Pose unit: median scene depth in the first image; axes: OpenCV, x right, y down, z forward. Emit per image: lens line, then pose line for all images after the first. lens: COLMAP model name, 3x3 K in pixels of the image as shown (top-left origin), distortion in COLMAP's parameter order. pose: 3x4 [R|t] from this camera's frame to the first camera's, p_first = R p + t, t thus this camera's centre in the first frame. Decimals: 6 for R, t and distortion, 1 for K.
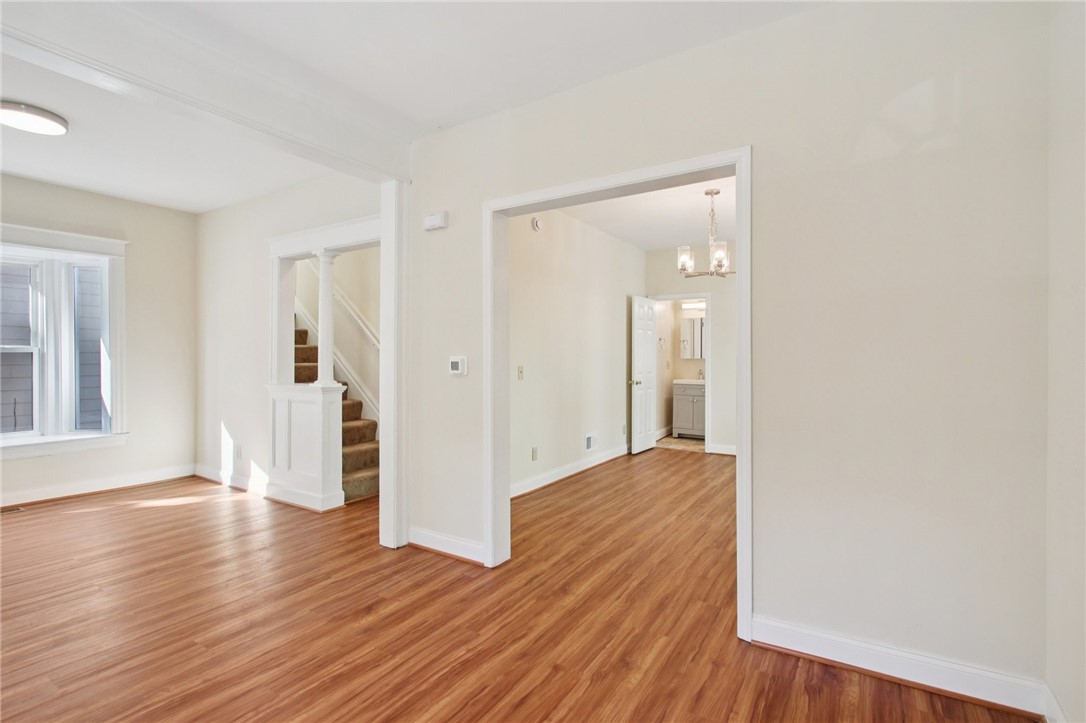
lens RADIAL K [[512.2, 0, 527.9], [0, 512.2, 362.2], [0, 0, 1]] dist [-0.000452, 0.000216]
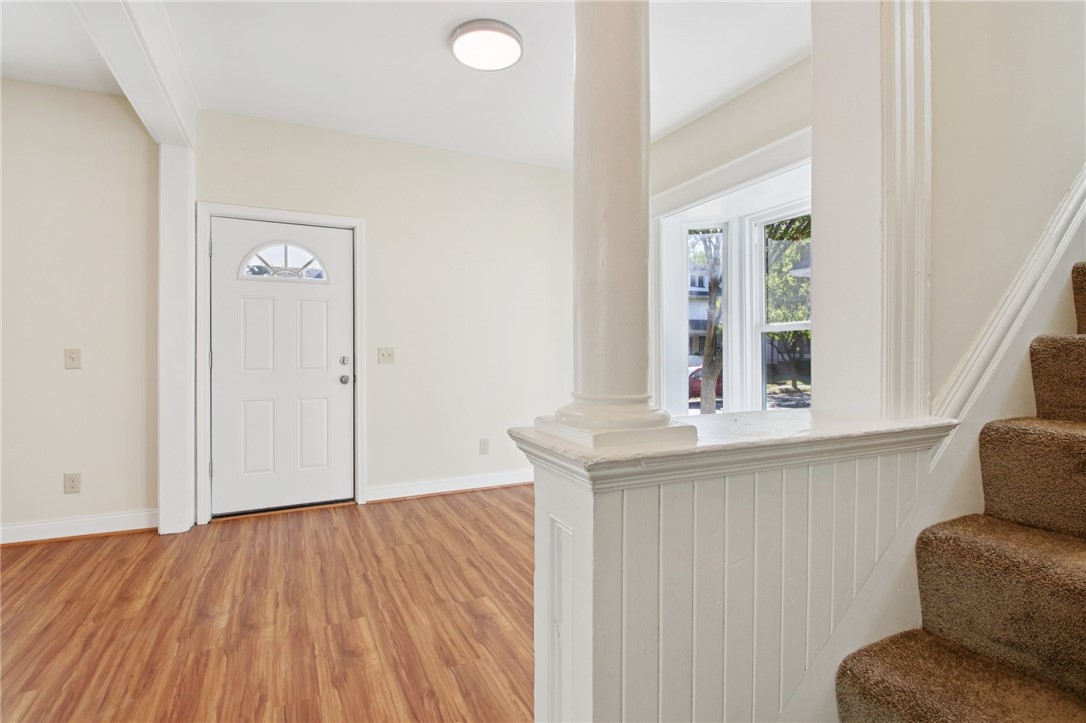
lens RADIAL K [[507.0, 0, 525.9], [0, 507.0, 351.9], [0, 0, 1]] dist [0.039792, -0.030677]
pose [[-0.531505, -0.003899, -0.847046, -0.298212], [-0.008671, 0.999962, 0.000838, 0.023130], [0.847011, 0.007790, -0.531519, 1.512527]]
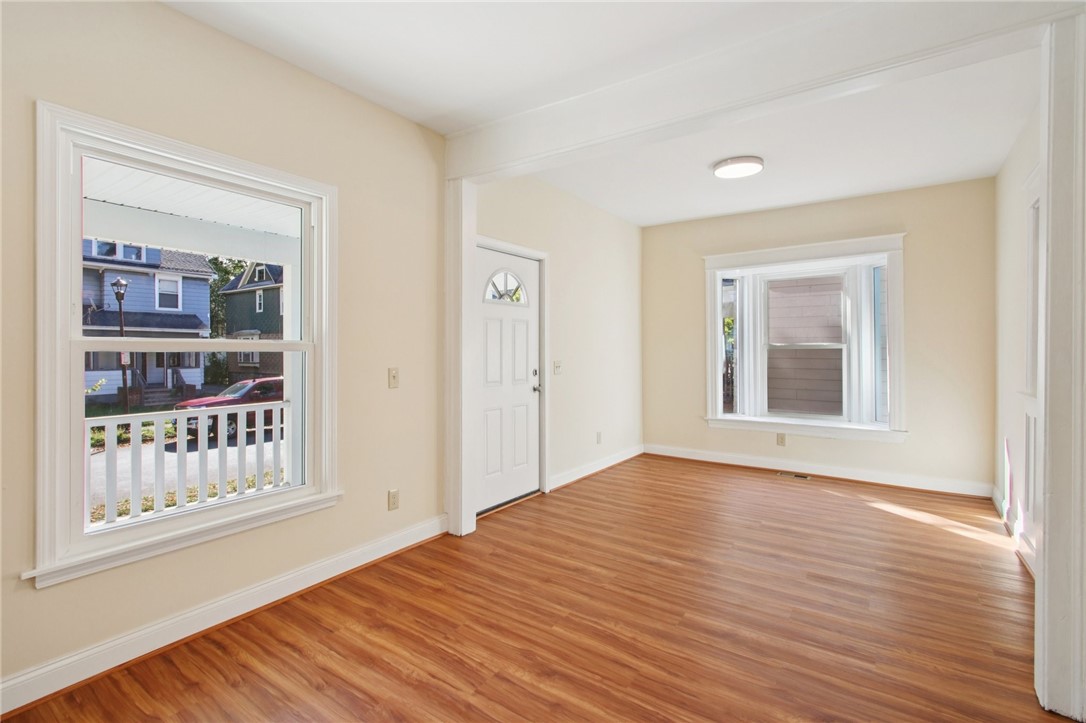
lens RADIAL K [[510.2, 0, 530.1], [0, 510.2, 351.6], [0, 0, 1]] dist [0.008411, -0.000234]
pose [[-0.042851, -0.002416, -0.999079, 0.339082], [-0.007420, 0.999970, -0.002100, -0.007539], [0.999054, 0.007324, -0.042868, 0.532158]]
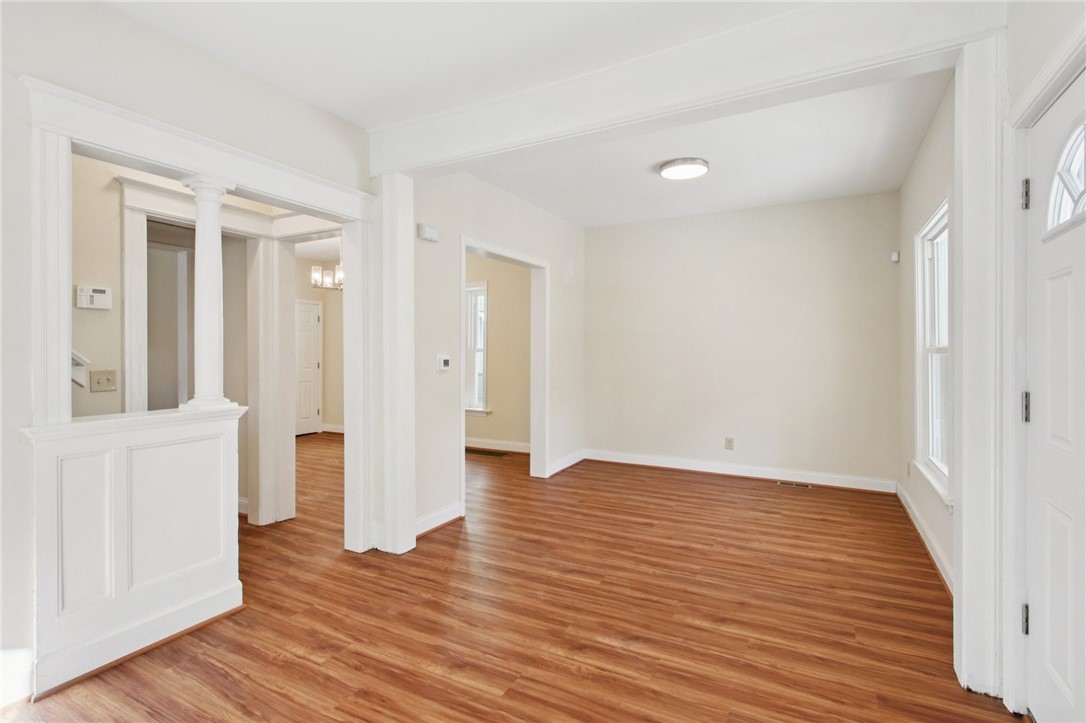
lens RADIAL K [[523.0, 0, 521.4], [0, 523.0, 351.1], [0, 0, 1]] dist [-0.002257, -0.000686]
pose [[-0.054779, -0.004353, 0.998489, -1.438329], [0.008974, 0.999948, 0.004852, -0.025690], [-0.998458, 0.009226, -0.054737, 0.939563]]
